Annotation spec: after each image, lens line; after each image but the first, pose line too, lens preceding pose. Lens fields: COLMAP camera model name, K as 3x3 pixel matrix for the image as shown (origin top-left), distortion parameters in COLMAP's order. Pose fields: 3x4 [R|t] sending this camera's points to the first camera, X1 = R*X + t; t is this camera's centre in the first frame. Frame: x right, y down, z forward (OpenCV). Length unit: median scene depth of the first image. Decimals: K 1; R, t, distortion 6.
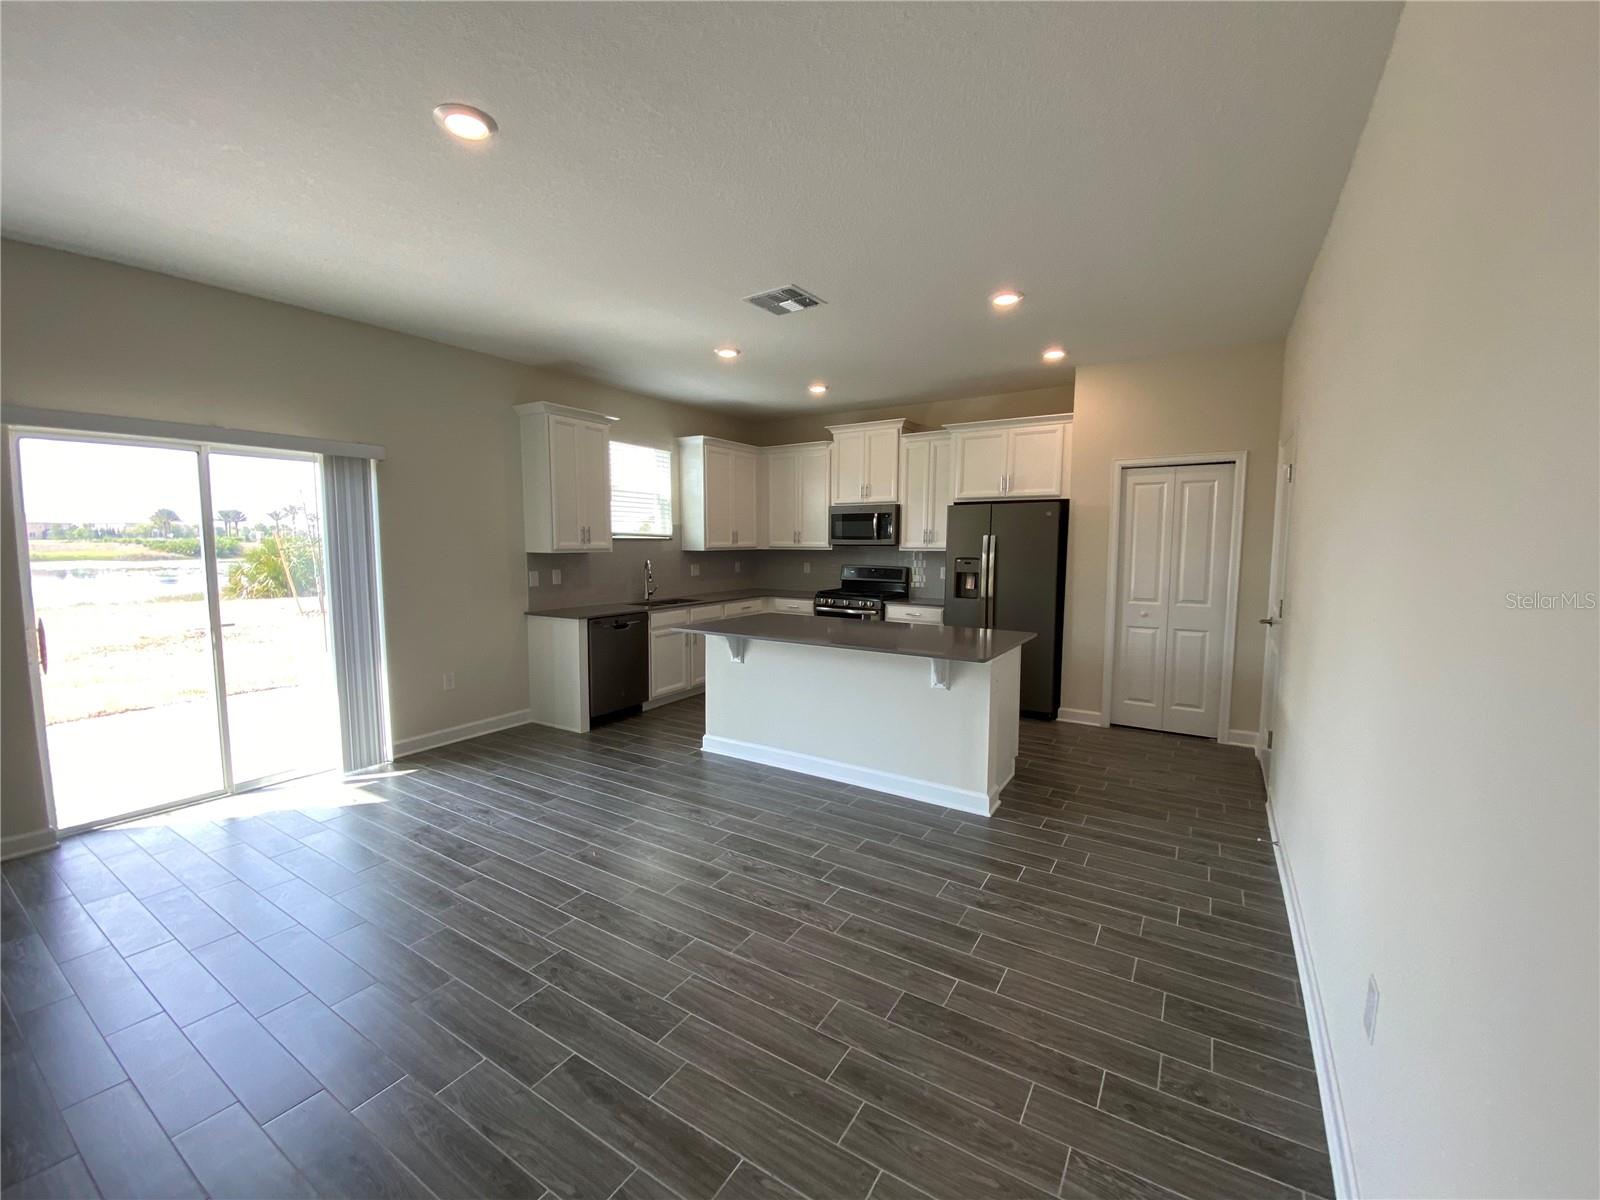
lens RADIAL K [[647.9, 0, 799.9], [0, 647.9, 602.9], [0, 0, 1]] dist [0.016952, -0.000464]
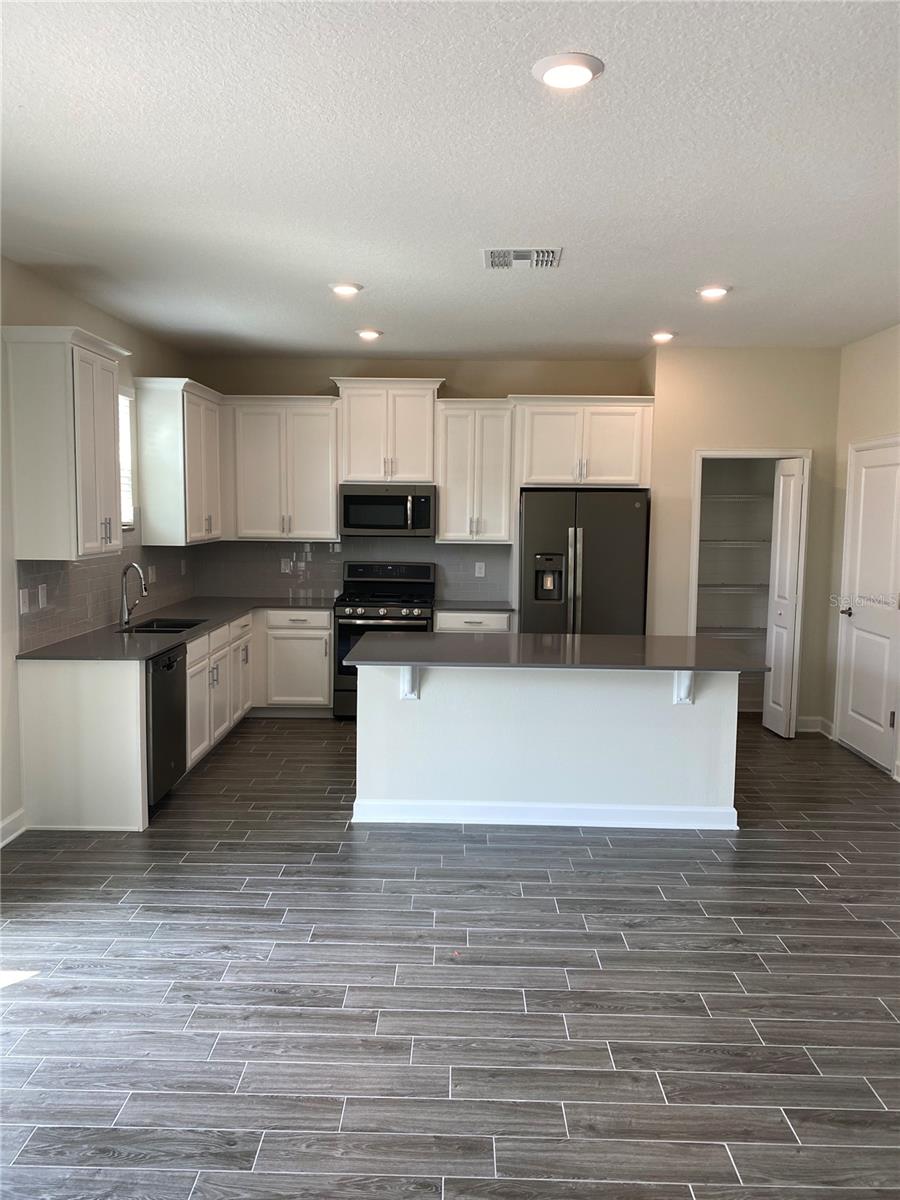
lens RADIAL K [[920.3, 0, 449.2], [0, 920.3, 598.4], [0, 0, 1]] dist [-0.009213, 0.030682]
pose [[0.855000, -0.041580, 0.516959, -0.521182], [0.040383, 0.999092, 0.013568, -0.034310], [-0.517054, 0.009276, 0.855903, 0.032017]]
